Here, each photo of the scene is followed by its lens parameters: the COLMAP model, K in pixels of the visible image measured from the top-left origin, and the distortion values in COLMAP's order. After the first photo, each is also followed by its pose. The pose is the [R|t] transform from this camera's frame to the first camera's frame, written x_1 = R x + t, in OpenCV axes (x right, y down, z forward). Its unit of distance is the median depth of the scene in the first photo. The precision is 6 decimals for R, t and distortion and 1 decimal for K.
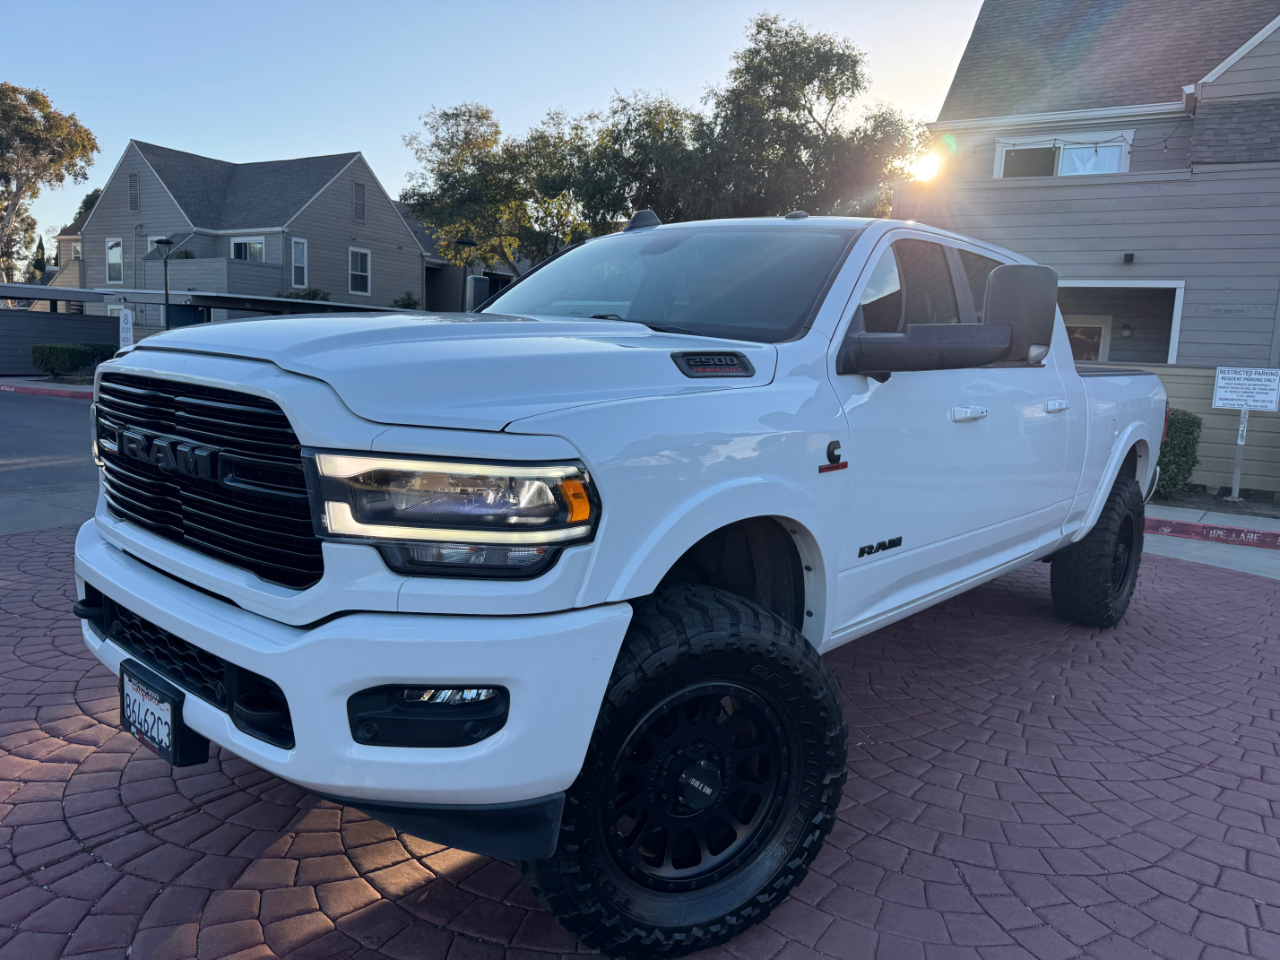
lens RADIAL K [[913.2, 0, 637.5], [0, 913.2, 470.7], [0, 0, 1]] dist [0.011393, -0.014272]
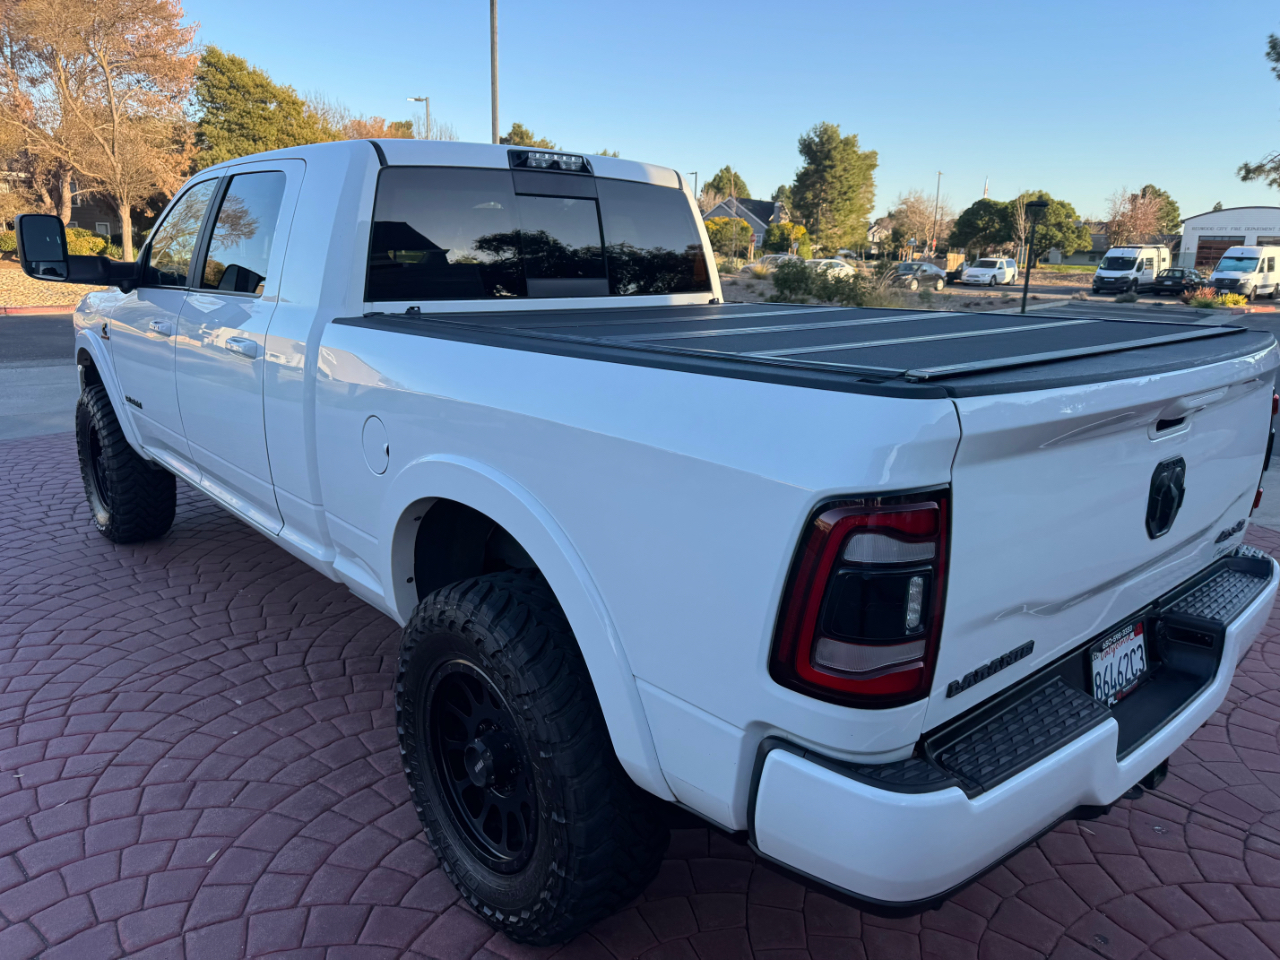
lens RADIAL K [[919.0, 0, 640.0], [0, 919.0, 480.0], [0, 0, 1]] dist [-0.009319, 0.002553]
pose [[-0.151179, 0.195585, -0.968964, 1.056900], [-0.151969, 0.963979, 0.218290, -0.163822], [0.976755, 0.180253, -0.116011, 1.287457]]
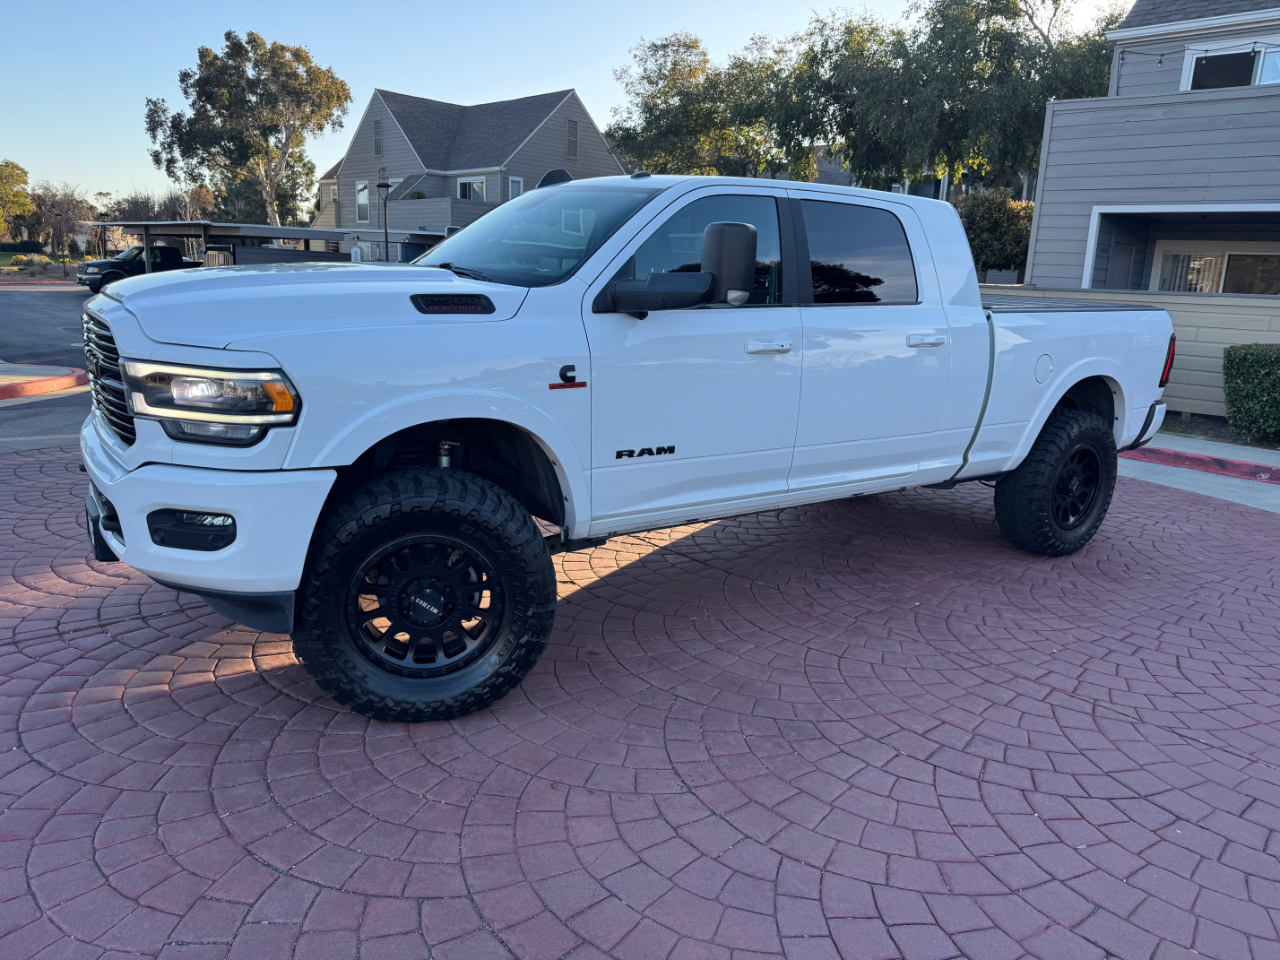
lens RADIAL K [[912.3, 0, 646.3], [0, 912.3, 482.7], [0, 0, 1]] dist [0.026156, -0.033739]
pose [[0.968665, 0.049351, -0.243420, 0.362219], [-0.028255, 0.995594, 0.089409, 0.008679], [0.246760, -0.079730, 0.965791, -0.132271]]
